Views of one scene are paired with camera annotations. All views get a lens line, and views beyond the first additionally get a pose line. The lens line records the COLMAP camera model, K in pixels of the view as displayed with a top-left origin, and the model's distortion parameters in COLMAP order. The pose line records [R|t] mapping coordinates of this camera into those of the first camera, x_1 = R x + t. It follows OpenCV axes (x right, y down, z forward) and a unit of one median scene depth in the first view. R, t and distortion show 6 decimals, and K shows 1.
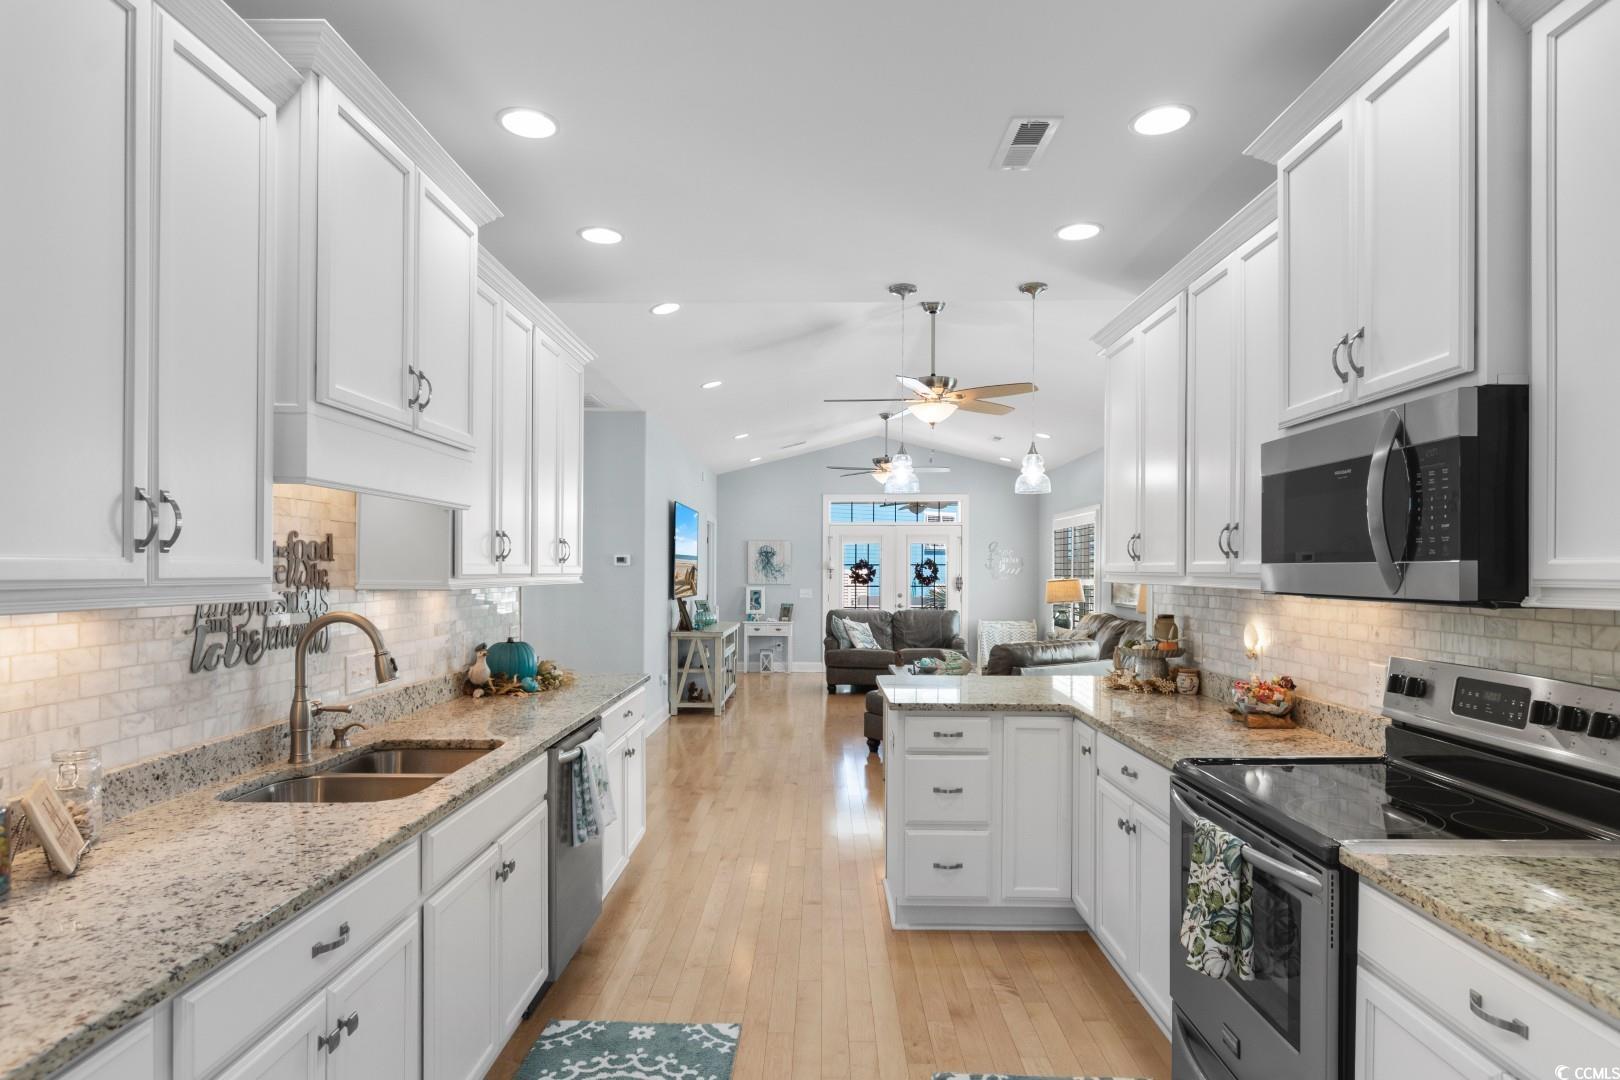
lens RADIAL K [[904.6, 0, 809.3], [0, 904.6, 555.5], [0, 0, 1]] dist [0.001882, 0.000675]
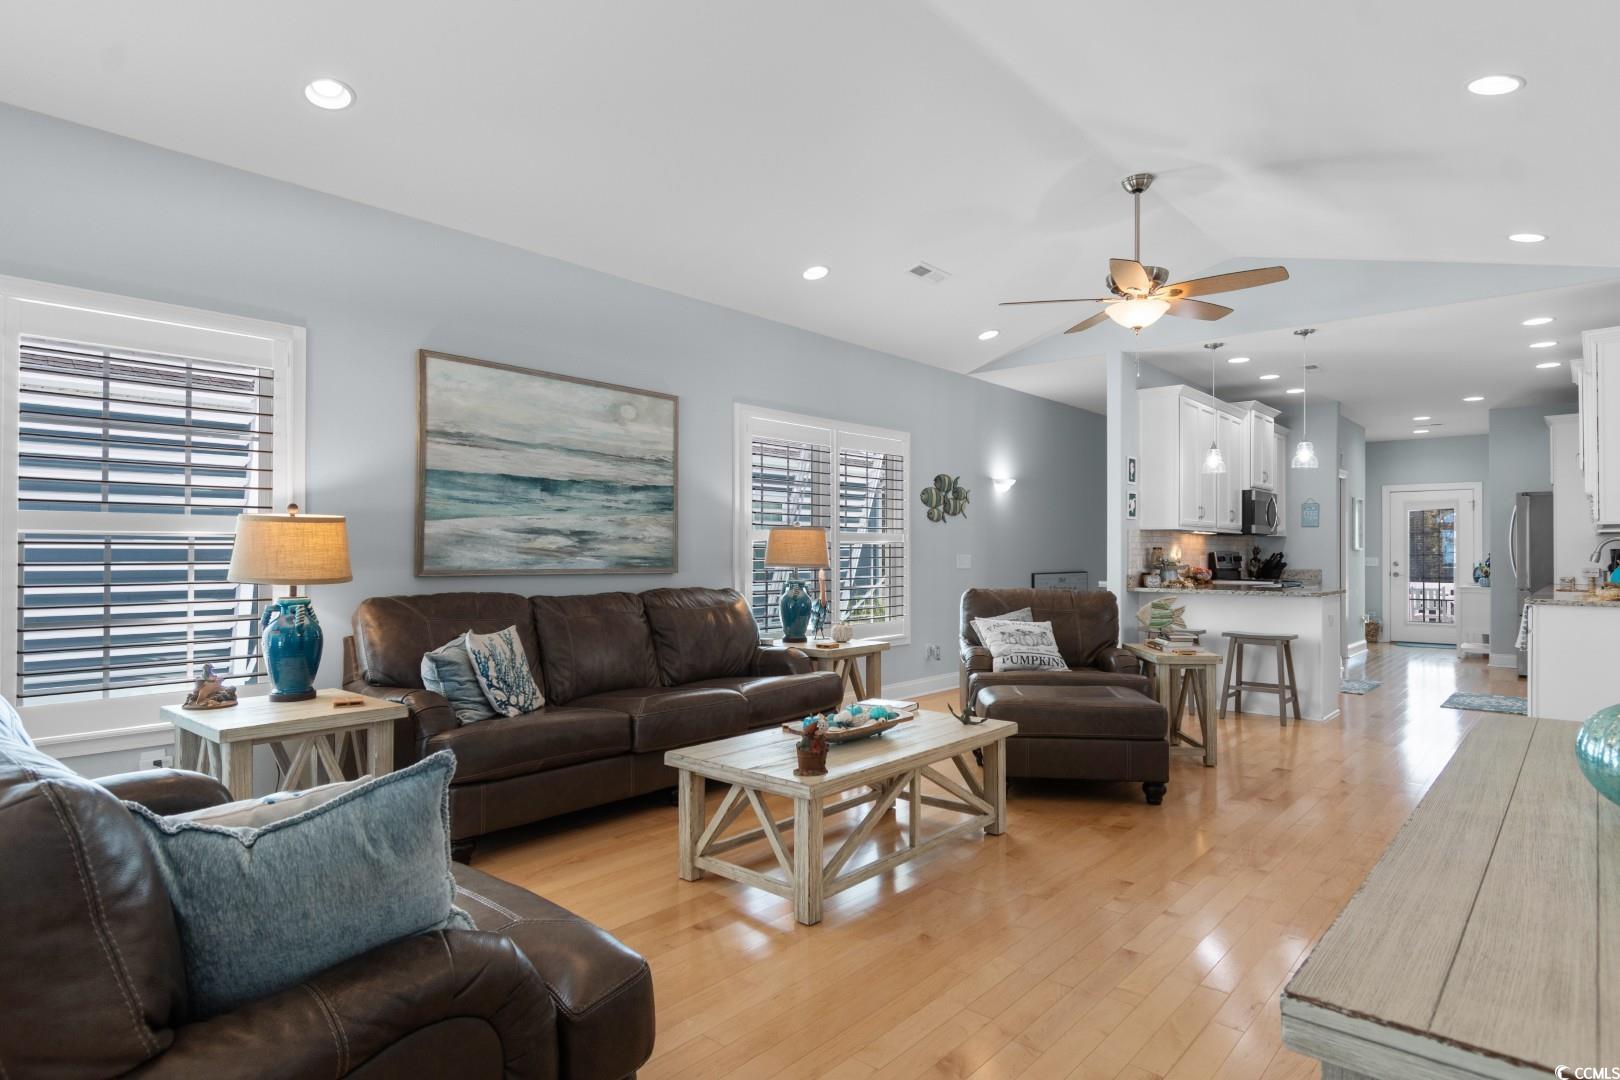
lens RADIAL K [[904.6, 0, 804.9], [0, 904.6, 541.3], [0, 0, 1]] dist [0.001882, 0.000675]
pose [[-0.763607, 0.006696, 0.645647, -0.349344], [-0.012412, 0.999609, -0.025047, 0.152955], [-0.645562, -0.027140, -0.763225, 4.035007]]
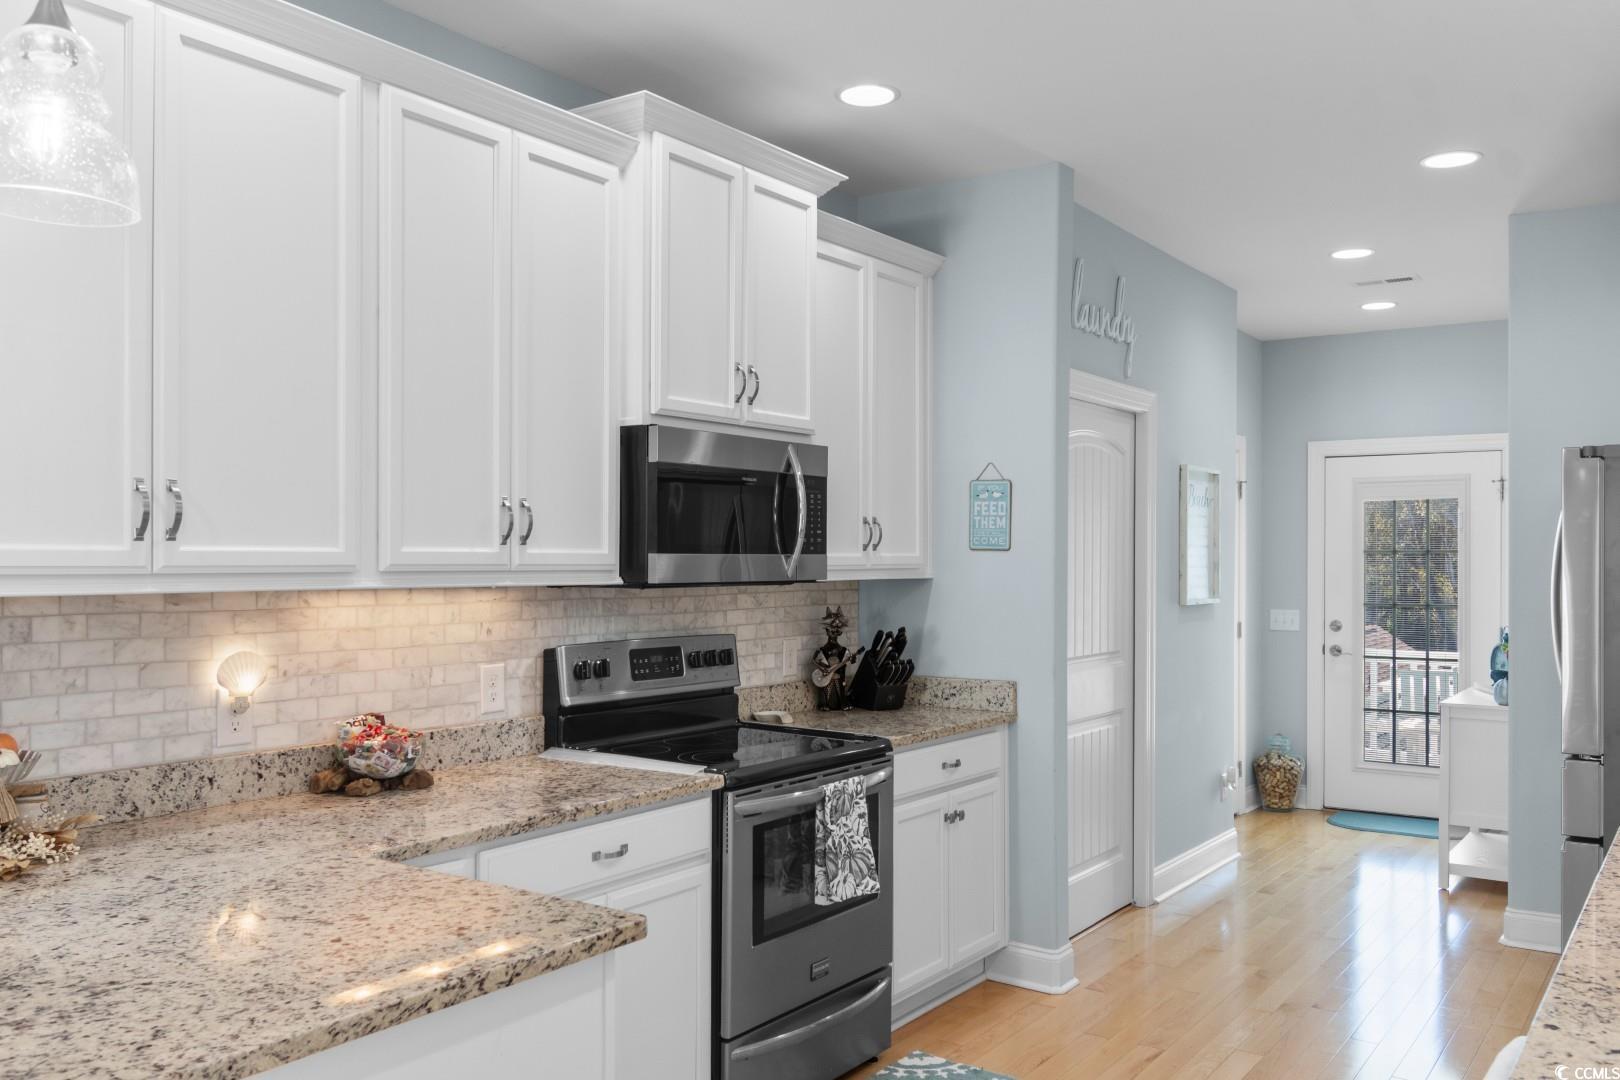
lens RADIAL K [[1324.0, 0, 809.4], [0, 1324.0, 556.3], [0, 0, 1]] dist [0.002395, 0.006088]
pose [[-0.827432, -0.001882, 0.561562, -0.337215], [-0.011430, 0.999844, -0.013490, 0.024348], [-0.561449, -0.017581, -0.827324, 1.735854]]
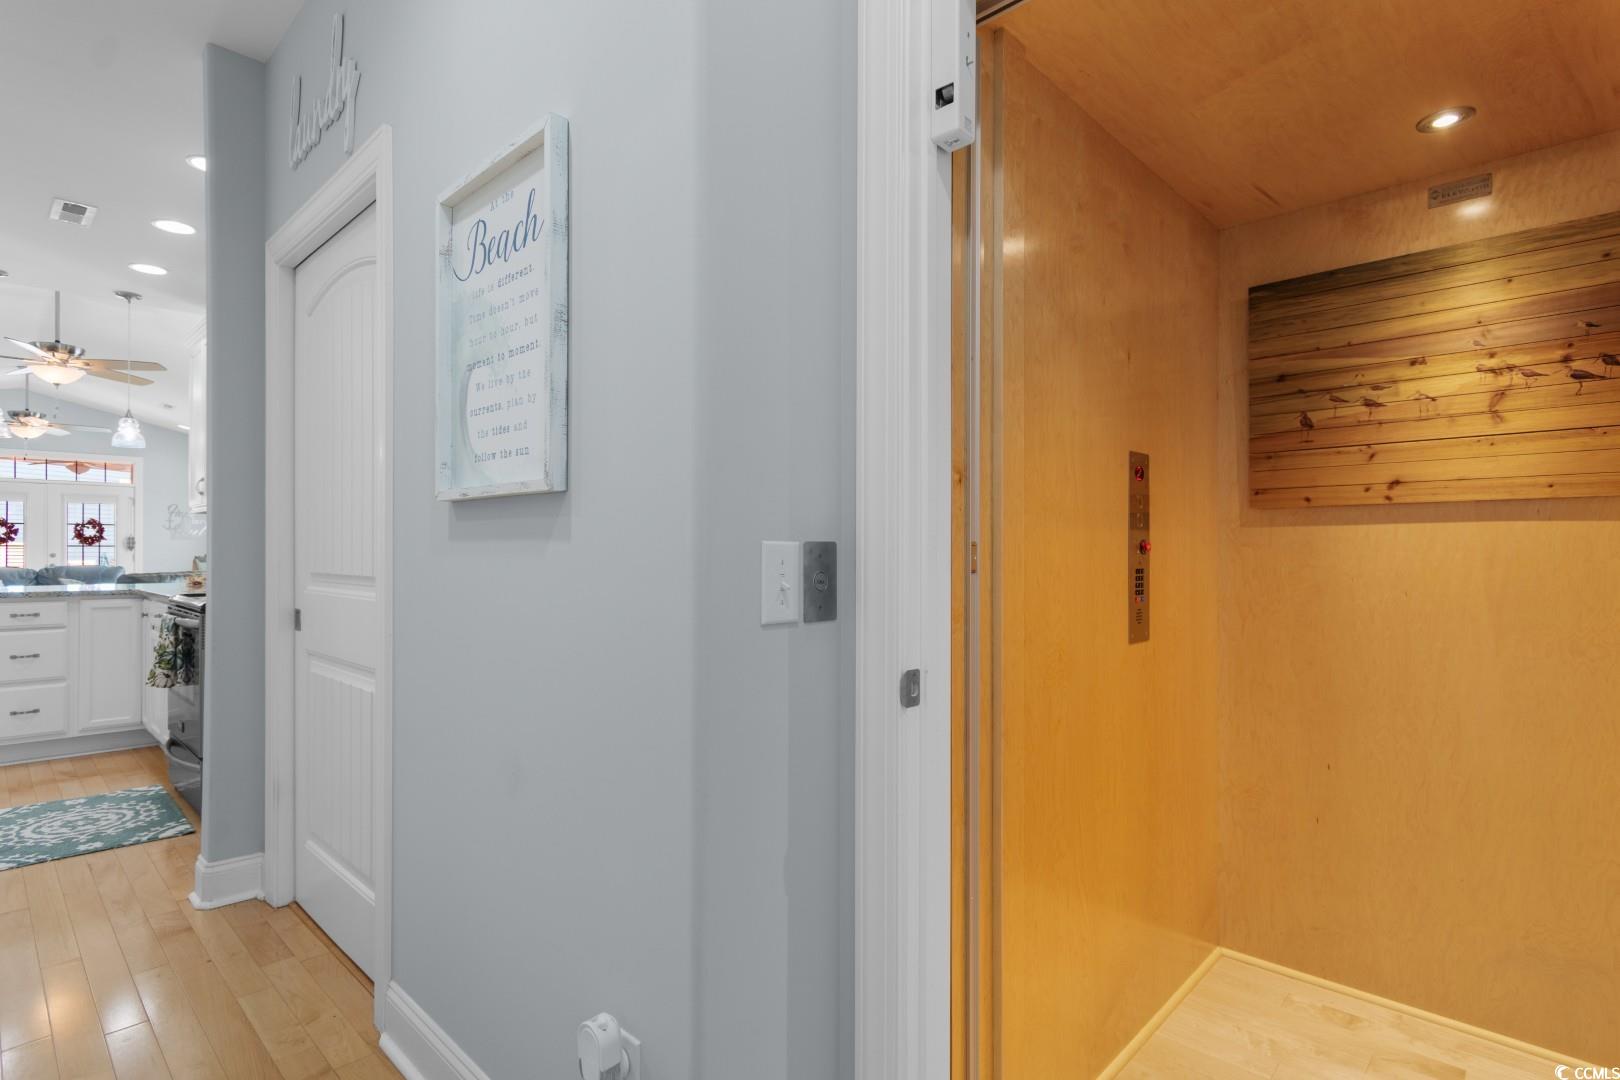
lens RADIAL K [[807.8, 0, 806.7], [0, 807.8, 546.0], [0, 0, 1]] dist [-0.001170, -0.000366]
pose [[0.681827, 0.002143, 0.731510, 0.082246], [-0.010312, 0.999925, 0.006682, 0.089836], [-0.731441, -0.012099, 0.681797, -0.836686]]
